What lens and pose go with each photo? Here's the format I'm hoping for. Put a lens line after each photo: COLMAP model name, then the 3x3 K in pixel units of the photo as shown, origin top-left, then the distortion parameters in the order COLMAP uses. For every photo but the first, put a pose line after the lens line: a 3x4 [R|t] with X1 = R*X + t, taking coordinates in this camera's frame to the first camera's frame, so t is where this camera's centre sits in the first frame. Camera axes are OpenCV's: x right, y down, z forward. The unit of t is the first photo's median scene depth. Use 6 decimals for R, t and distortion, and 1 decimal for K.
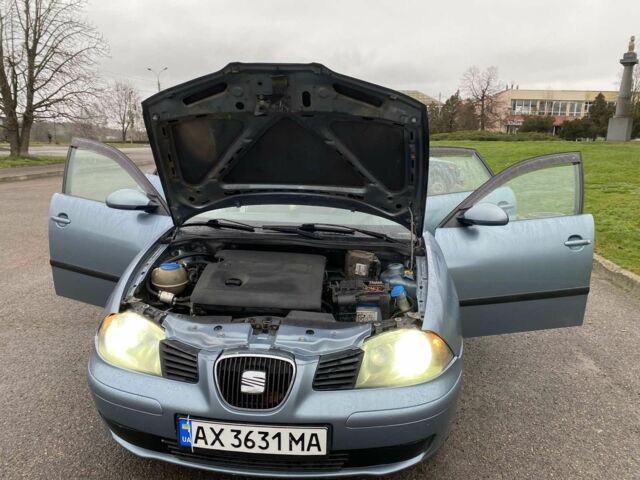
lens RADIAL K [[488.7, 0, 318.4], [0, 488.7, 238.0], [0, 0, 1]] dist [0.027826, -0.033726]
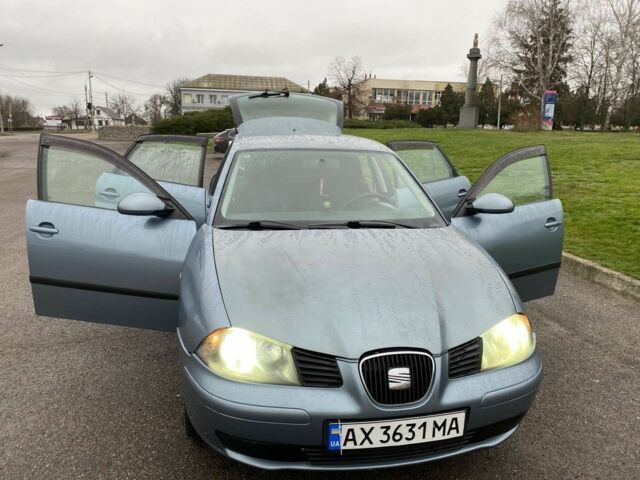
lens RADIAL K [[488.7, 0, 322.4], [0, 488.7, 236.7], [0, 0, 1]] dist [0.027826, -0.033726]
pose [[0.963501, -0.061619, 0.260518, -0.274633], [0.055475, 0.997982, 0.030880, -0.024409], [-0.261895, -0.015301, 0.964975, 0.020394]]
